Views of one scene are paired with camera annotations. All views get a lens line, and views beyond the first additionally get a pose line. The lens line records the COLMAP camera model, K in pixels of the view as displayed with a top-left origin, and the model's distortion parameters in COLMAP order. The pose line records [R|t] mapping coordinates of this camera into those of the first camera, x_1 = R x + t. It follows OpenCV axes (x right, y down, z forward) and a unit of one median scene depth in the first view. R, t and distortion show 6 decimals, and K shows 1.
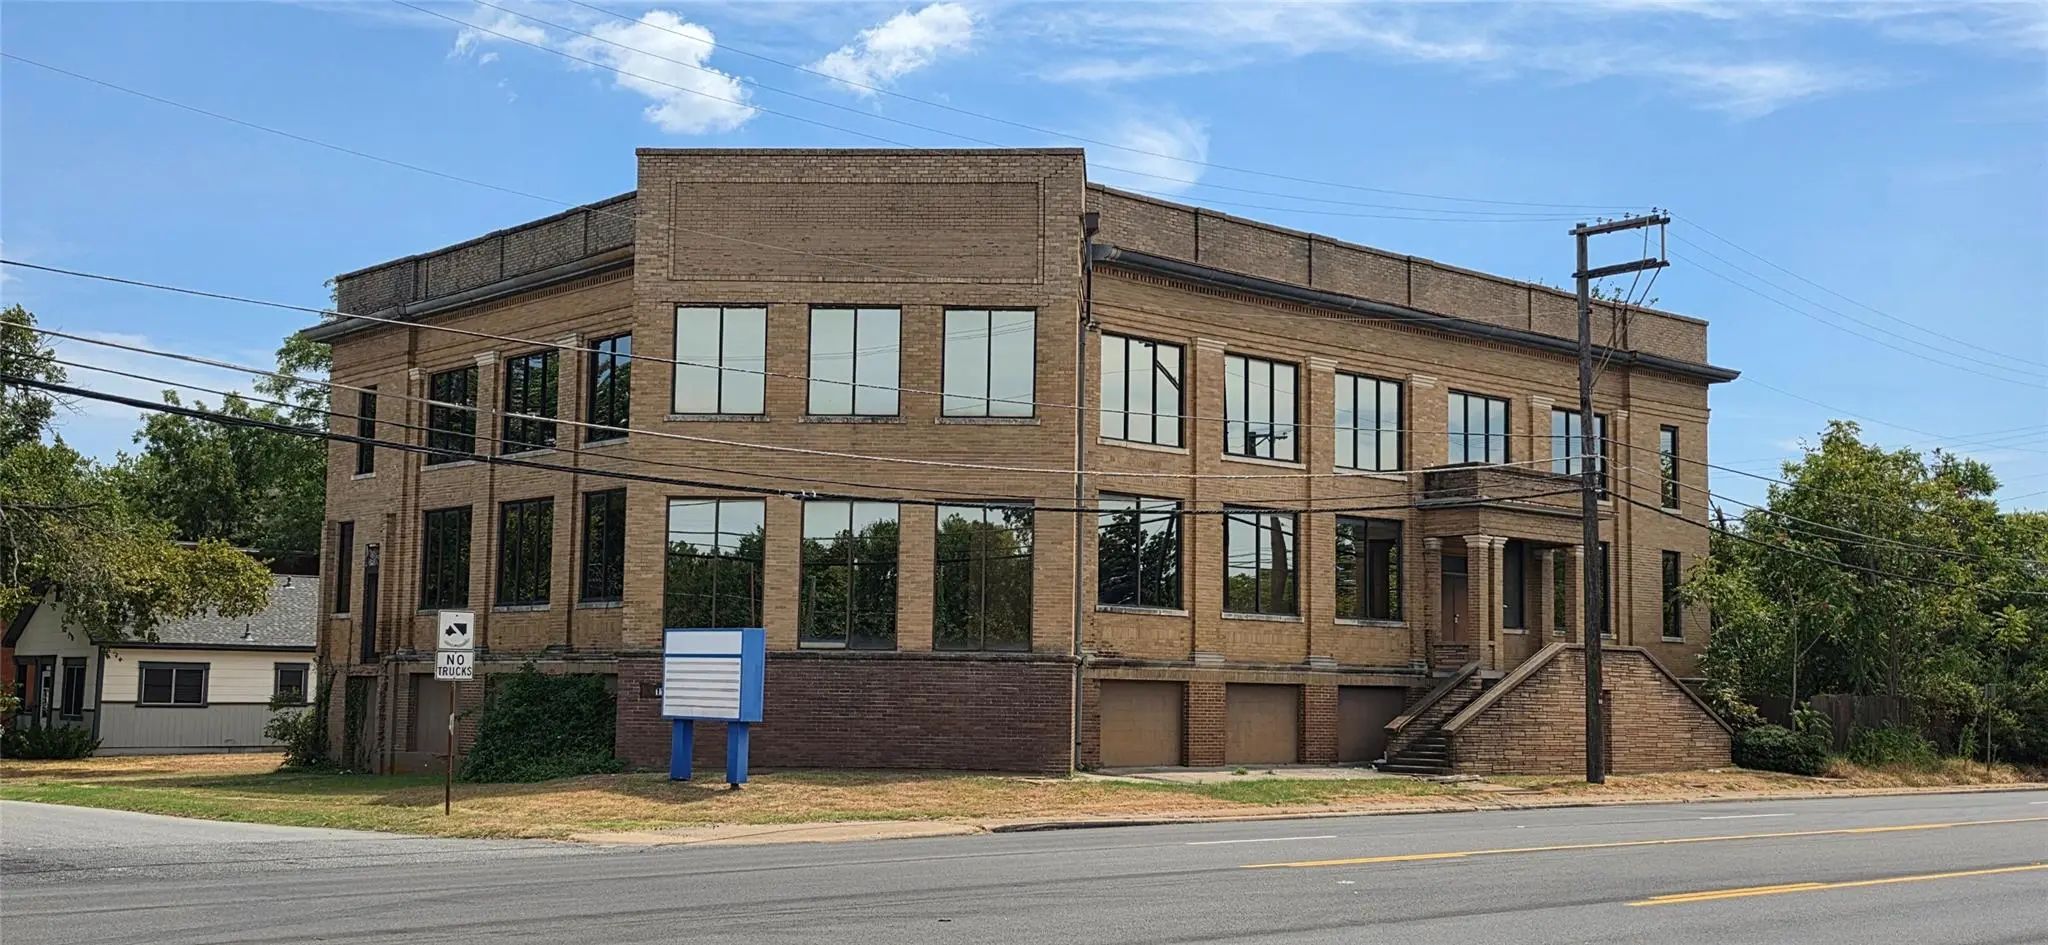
lens RADIAL K [[2180.5, 0, 1025.2], [0, 2180.5, 464.2], [0, 0, 1]] dist [0.132944, -0.300404]
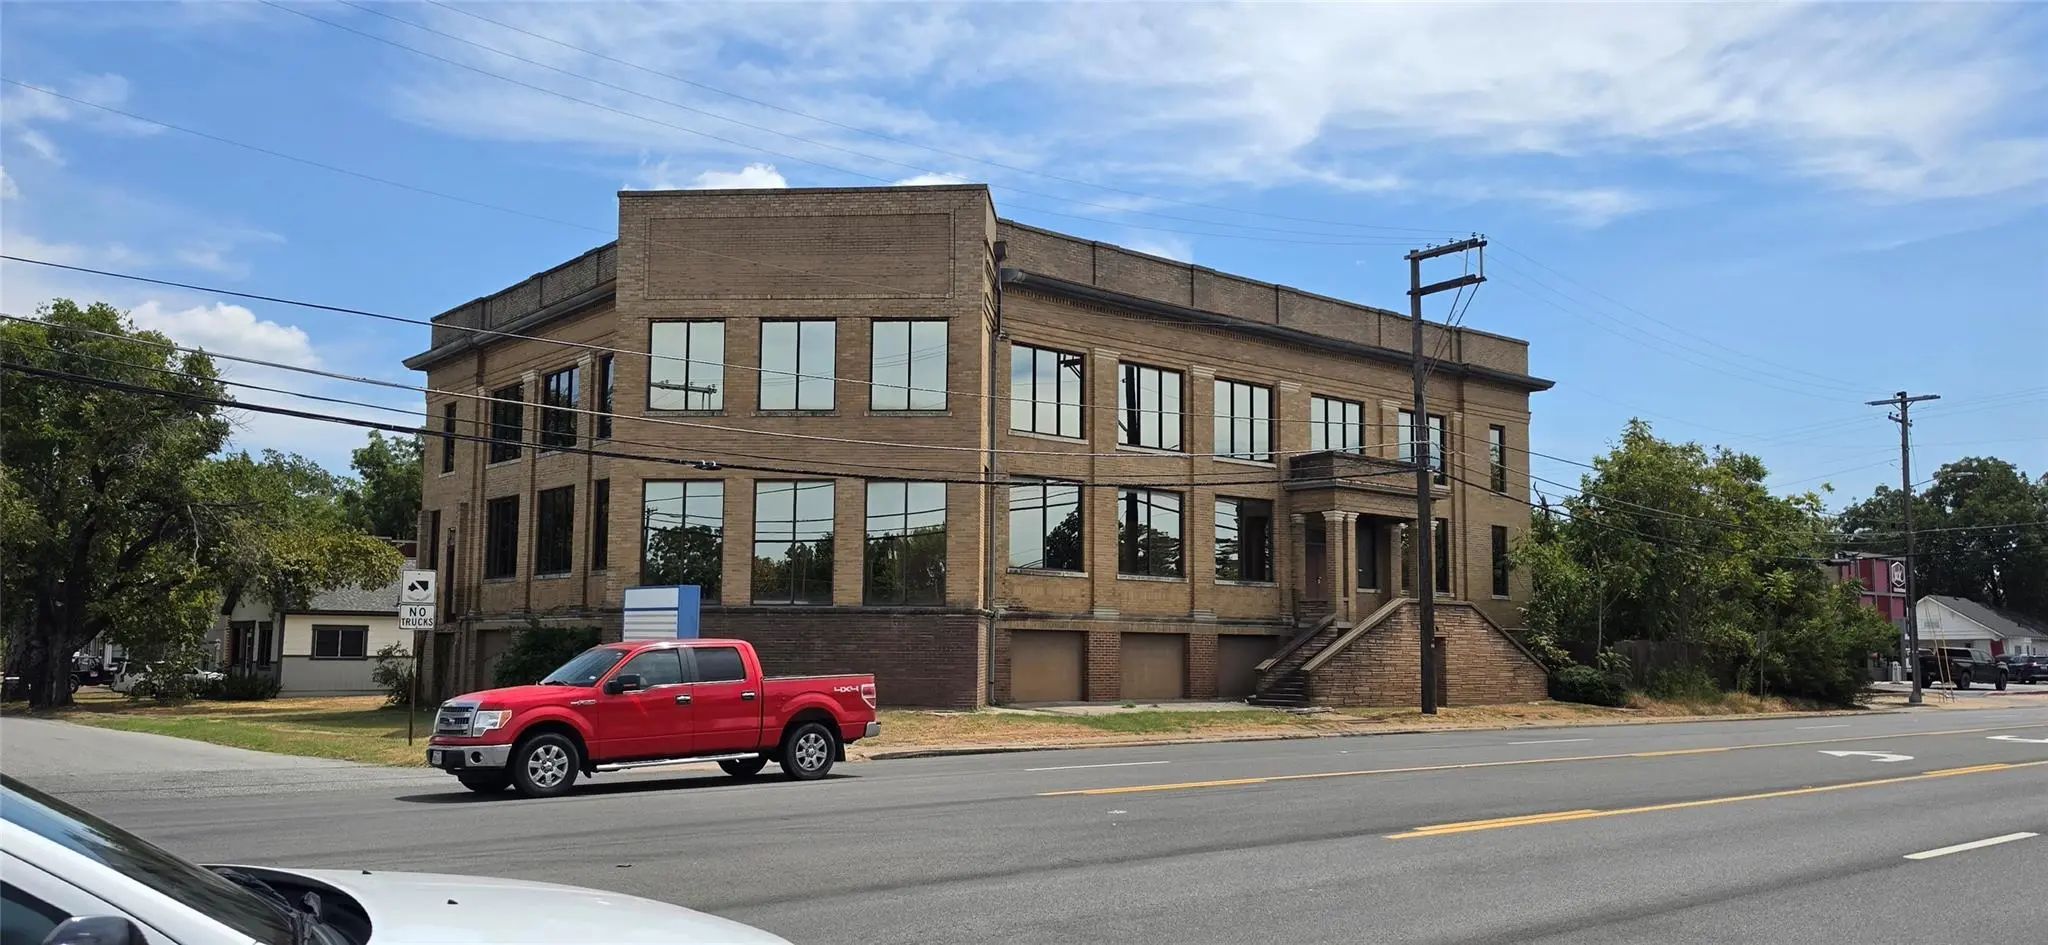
lens RADIAL K [[1542.5, 0, 1018.0], [0, 1542.5, 502.4], [0, 0, 1]] dist [0.118929, -0.211461]
pose [[0.999376, -0.008802, -0.034201, 0.062577], [0.009068, 0.999930, 0.007623, 0.020062], [0.034131, -0.007928, 0.999386, 0.136266]]
